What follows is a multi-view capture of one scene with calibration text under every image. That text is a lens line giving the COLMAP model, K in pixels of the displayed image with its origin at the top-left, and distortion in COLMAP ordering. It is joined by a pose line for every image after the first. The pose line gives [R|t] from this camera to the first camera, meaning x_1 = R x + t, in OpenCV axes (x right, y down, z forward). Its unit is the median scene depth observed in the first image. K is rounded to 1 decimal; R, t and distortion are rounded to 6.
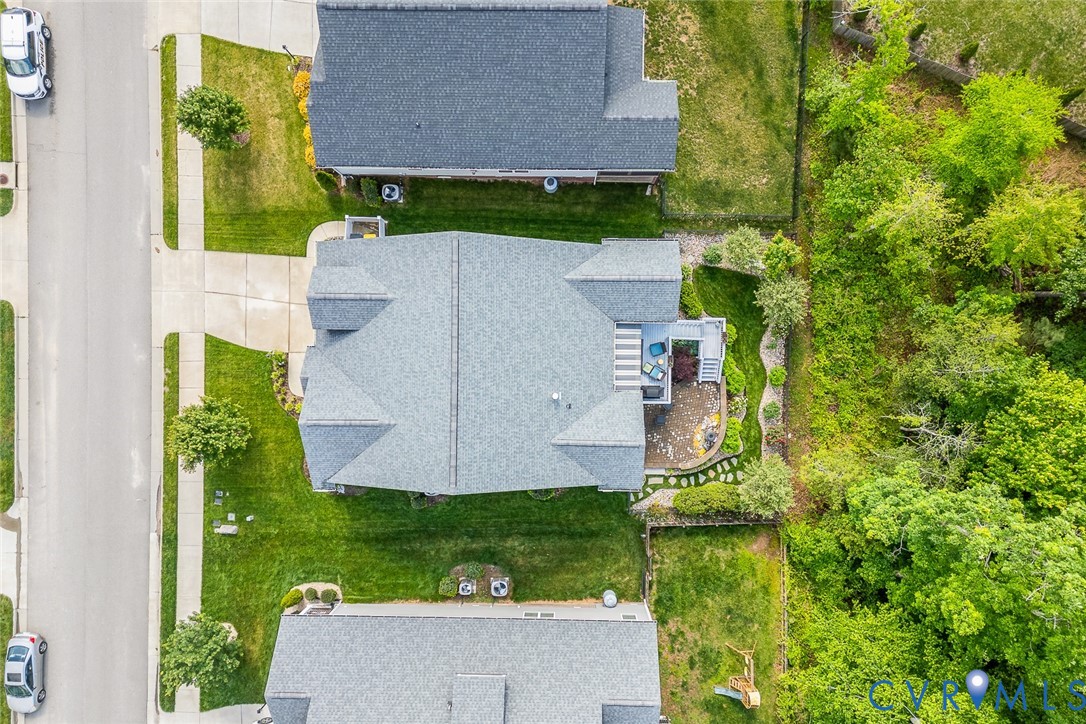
lens RADIAL K [[765.4, 0, 537.8], [0, 765.4, 366.4], [0, 0, 1]] dist [0.051093, -0.037670]
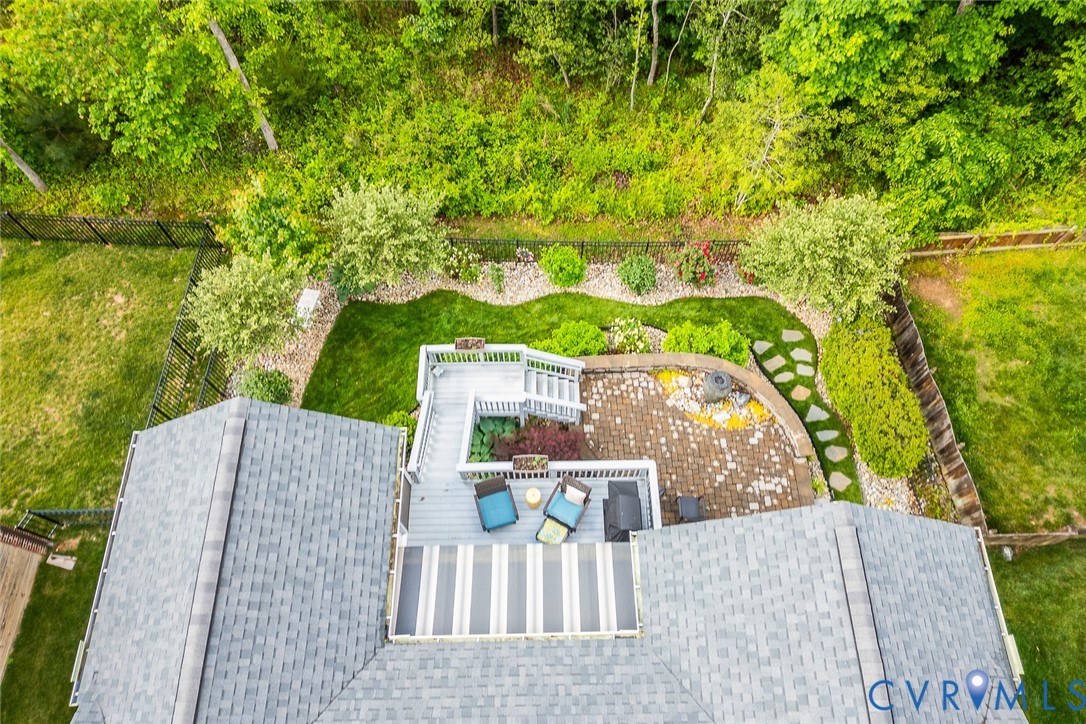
lens RADIAL K [[765.4, 0, 544.8], [0, 765.4, 353.7], [0, 0, 1]] dist [0.051093, -0.037670]
pose [[-0.025071, -0.883285, 0.468165, 0.052605], [0.999607, -0.028034, 0.000638, 0.000629], [0.012561, 0.467997, 0.883641, 0.618986]]
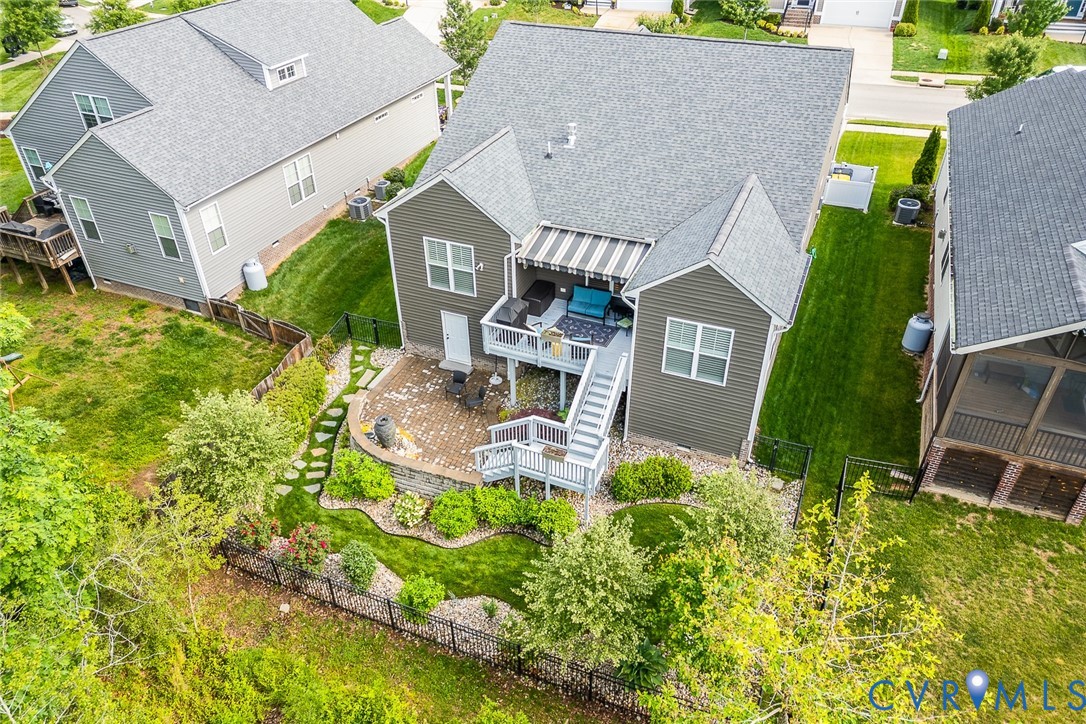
lens RADIAL K [[765.4, 0, 545.1], [0, 765.4, 359.5], [0, 0, 1]] dist [0.051093, -0.037670]
pose [[-0.375379, 0.562408, -0.736741, 0.520860], [-0.926611, -0.208878, 0.312669, -0.154757], [0.021959, 0.800042, 0.599542, 0.640254]]
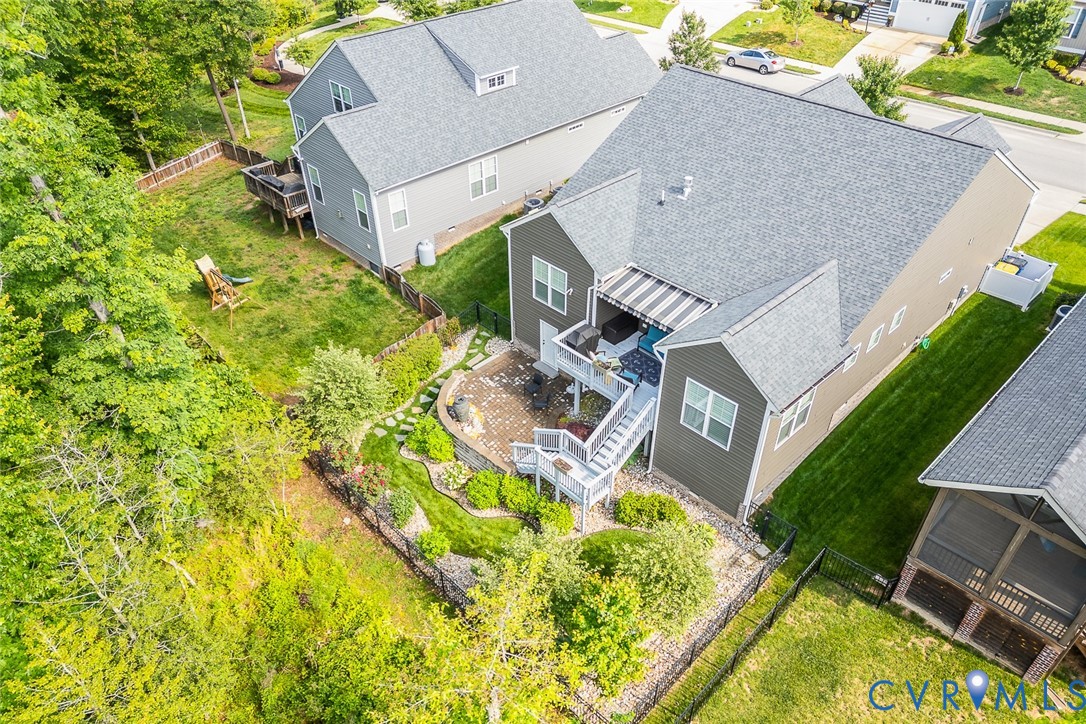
lens RADIAL K [[765.4, 0, 541.3], [0, 765.4, 387.7], [0, 0, 1]] dist [0.051093, -0.037670]
pose [[-0.710850, 0.471798, -0.521632, 0.481032], [-0.702623, -0.442779, 0.557017, -0.286273], [0.031832, 0.762466, 0.646245, 0.572804]]
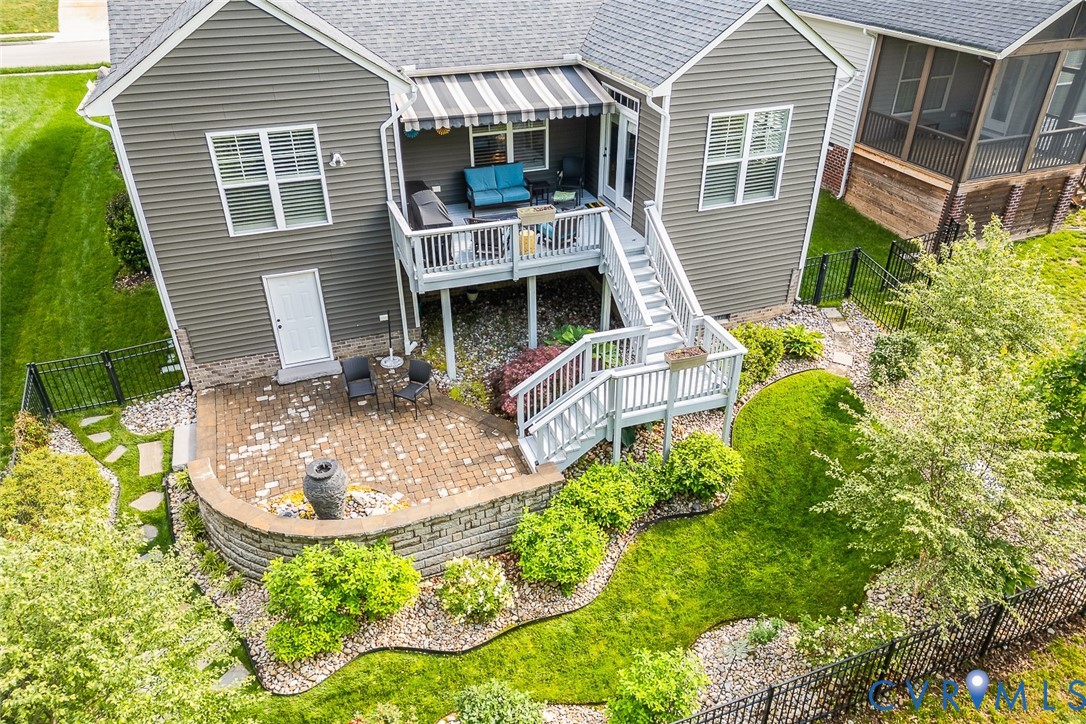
lens RADIAL K [[765.4, 0, 542.2], [0, 765.4, 358.9], [0, 0, 1]] dist [0.051093, -0.037670]
pose [[0.348418, 0.520128, -0.779789, 0.416137], [-0.937325, 0.188675, -0.292958, 0.087482], [-0.005249, 0.832987, 0.553267, 0.799460]]
